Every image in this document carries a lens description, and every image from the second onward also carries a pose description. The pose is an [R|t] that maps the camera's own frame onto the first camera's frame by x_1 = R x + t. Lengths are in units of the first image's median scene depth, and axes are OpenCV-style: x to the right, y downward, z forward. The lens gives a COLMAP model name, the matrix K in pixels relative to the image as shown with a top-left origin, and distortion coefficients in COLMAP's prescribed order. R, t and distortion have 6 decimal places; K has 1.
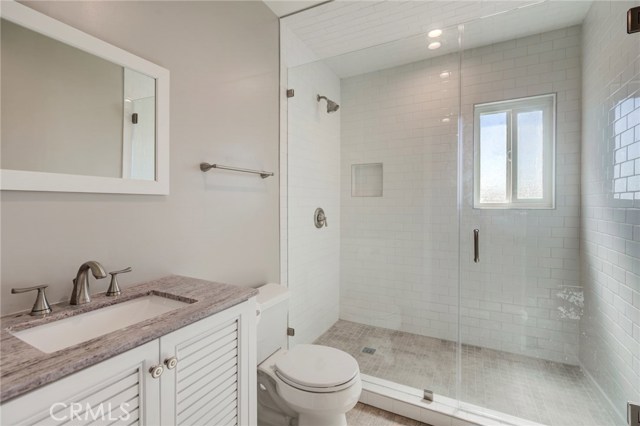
lens RADIAL K [[287.5, 0, 320.0], [0, 287.5, 213.0], [0, 0, 1]] dist [-0.000828, 0.000098]
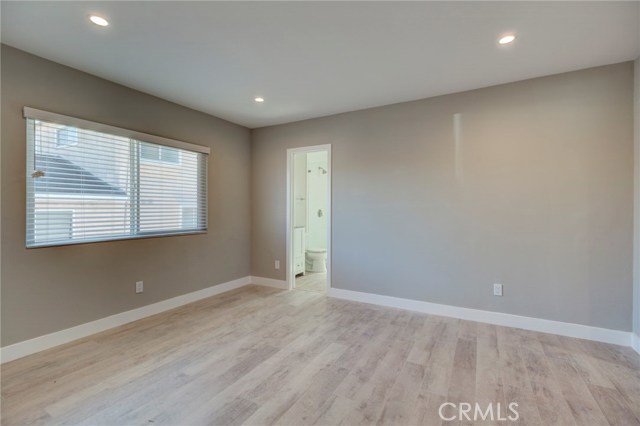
lens RADIAL K [[288.7, 0, 319.4], [0, 288.7, 206.8], [0, 0, 1]] dist [-0.002788, 0.000375]
pose [[0.999737, 0.001910, -0.022832, 0.067737], [-0.002256, 0.999883, -0.015143, 0.000073], [0.022800, 0.015190, 0.999625, -1.993720]]
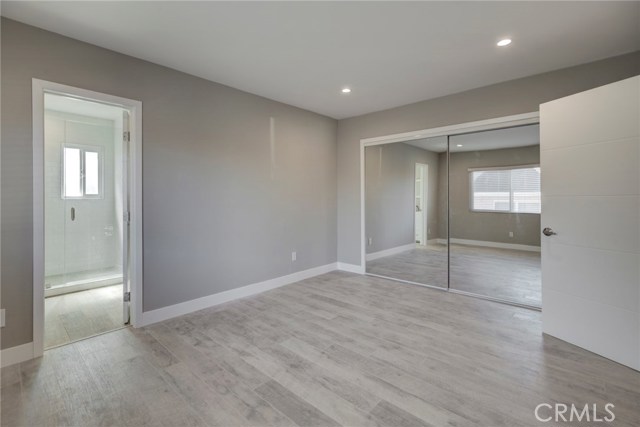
lens RADIAL K [[291.8, 0, 317.6], [0, 291.8, 200.9], [0, 0, 1]] dist [-0.001752, 0.000716]
pose [[0.248039, -0.009610, 0.968702, -0.967997], [0.007157, 0.999942, 0.008088, -0.004773], [-0.968724, 0.004927, 0.248093, -1.175682]]
